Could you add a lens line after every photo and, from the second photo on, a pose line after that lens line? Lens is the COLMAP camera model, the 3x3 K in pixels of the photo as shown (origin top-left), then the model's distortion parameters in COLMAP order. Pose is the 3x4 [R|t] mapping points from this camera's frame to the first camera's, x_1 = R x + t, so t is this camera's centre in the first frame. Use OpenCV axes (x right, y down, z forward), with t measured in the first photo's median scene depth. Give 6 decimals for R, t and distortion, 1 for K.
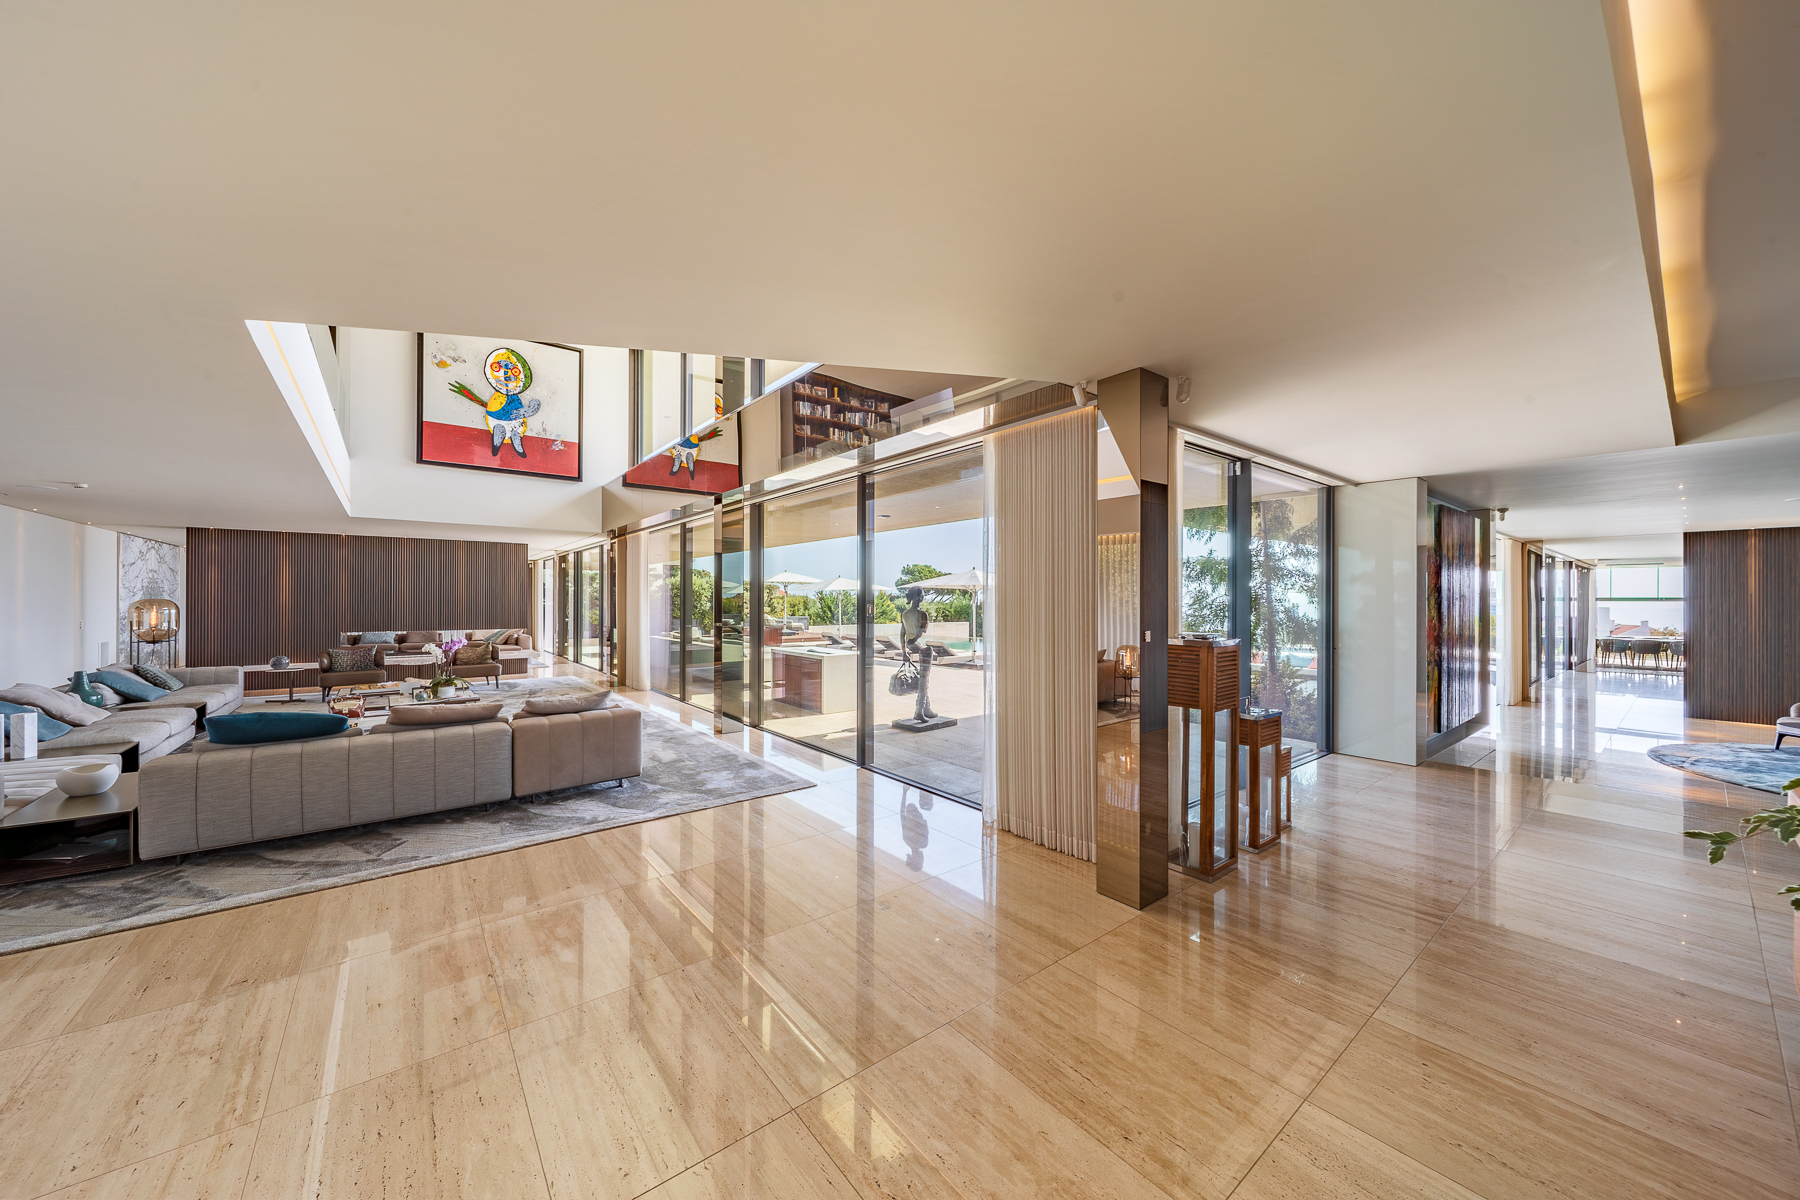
lens RADIAL K [[625.1, 0, 896.5], [0, 625.1, 602.8], [0, 0, 1]] dist [-0.005226, -0.000372]
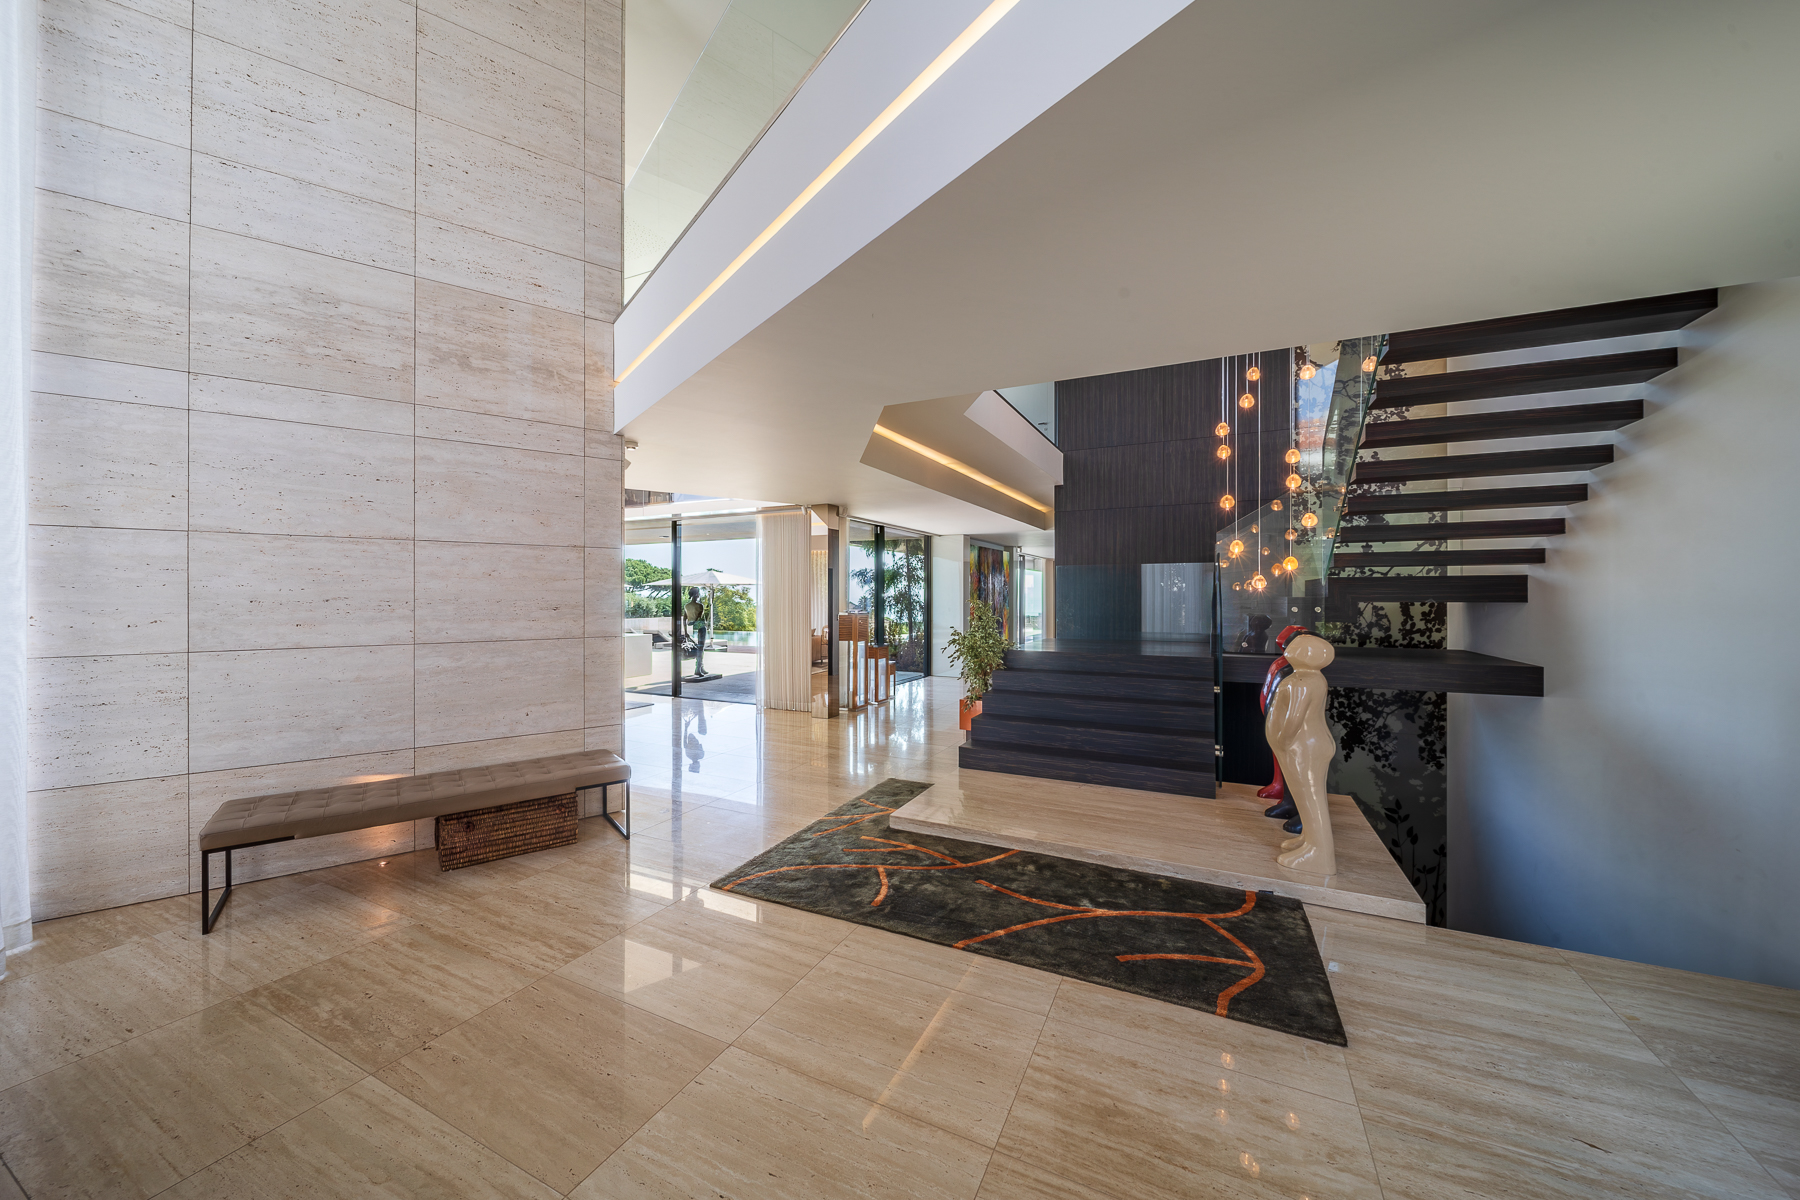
lens RADIAL K [[654.2, 0, 893.2], [0, 654.2, 599.7], [0, 0, 1]] dist [-0.001093, -0.000073]
pose [[0.905181, -0.006218, 0.424981, -0.272669], [0.005004, 0.999980, 0.003974, 0.000092], [-0.424997, -0.001470, 0.905193, -0.831179]]
